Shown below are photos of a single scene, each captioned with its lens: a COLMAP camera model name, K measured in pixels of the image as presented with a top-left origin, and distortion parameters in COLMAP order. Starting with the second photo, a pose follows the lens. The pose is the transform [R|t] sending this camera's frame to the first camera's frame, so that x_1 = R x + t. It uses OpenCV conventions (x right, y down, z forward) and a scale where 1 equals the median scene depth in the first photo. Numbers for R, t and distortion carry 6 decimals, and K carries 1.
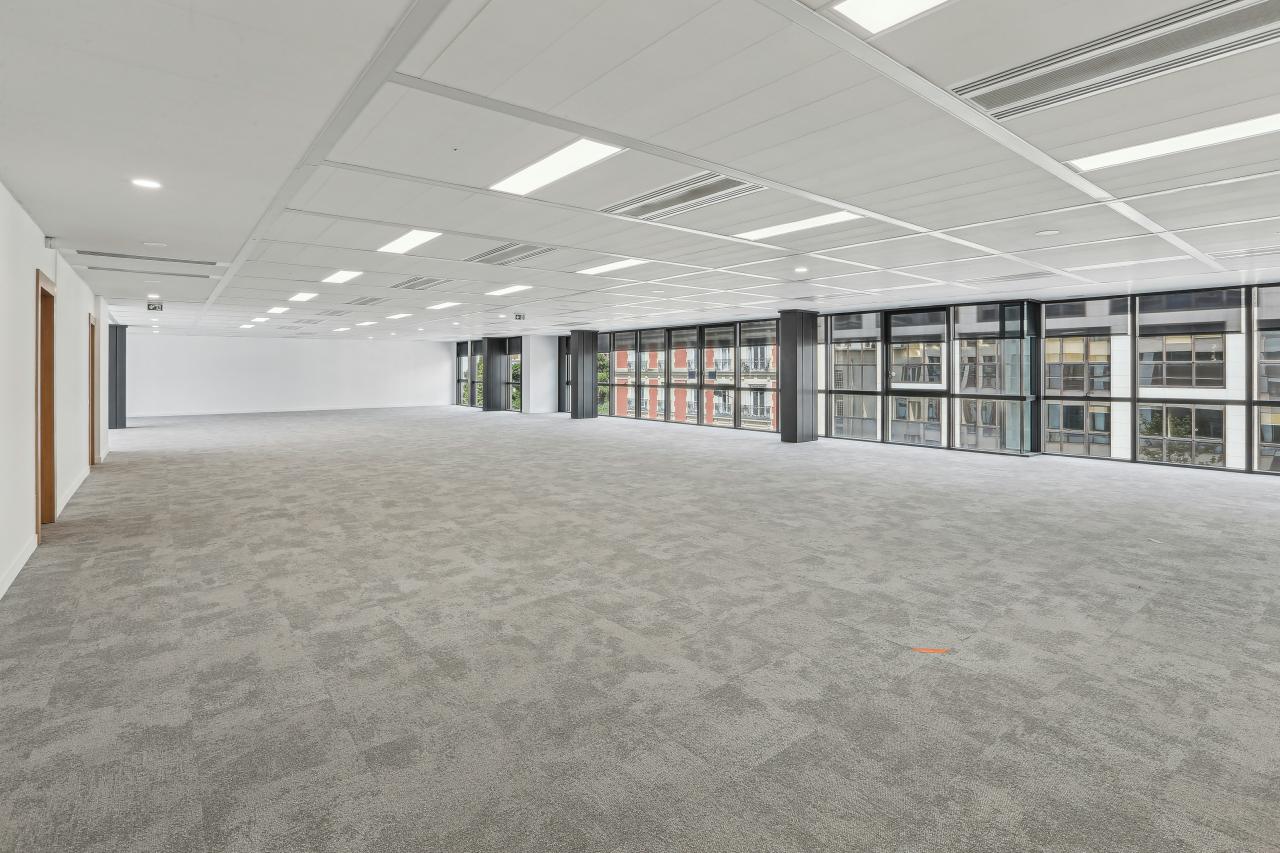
lens RADIAL K [[621.5, 0, 641.1], [0, 621.5, 375.4], [0, 0, 1]] dist [-0.054811, 0.020970]
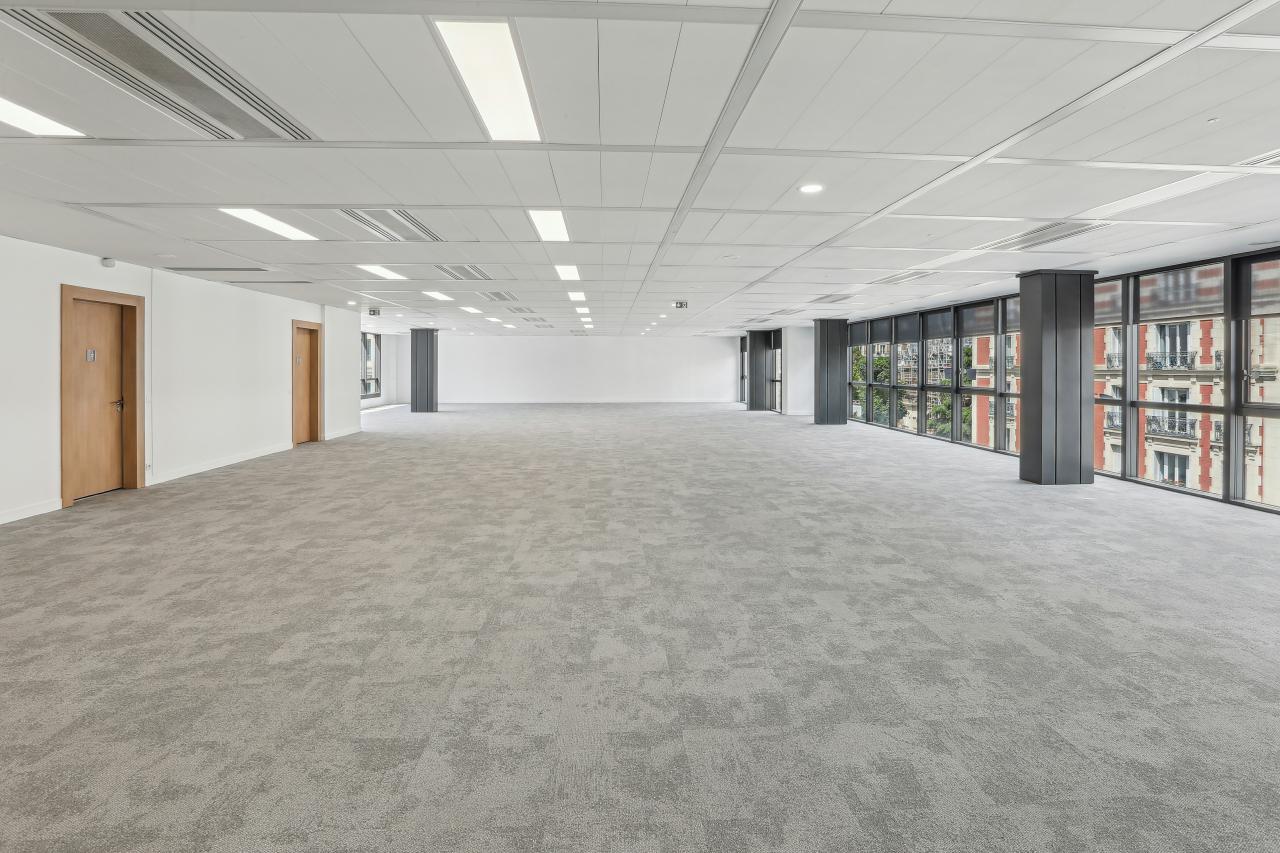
lens RADIAL K [[621.5, 0, 641.1], [0, 621.5, 375.4], [0, 0, 1]] dist [-0.054811, 0.020970]
pose [[0.820276, 0.011532, -0.571852, 0.197034], [-0.008048, 0.999930, 0.008620, -0.002198], [0.571911, -0.002468, 0.820312, 0.197018]]
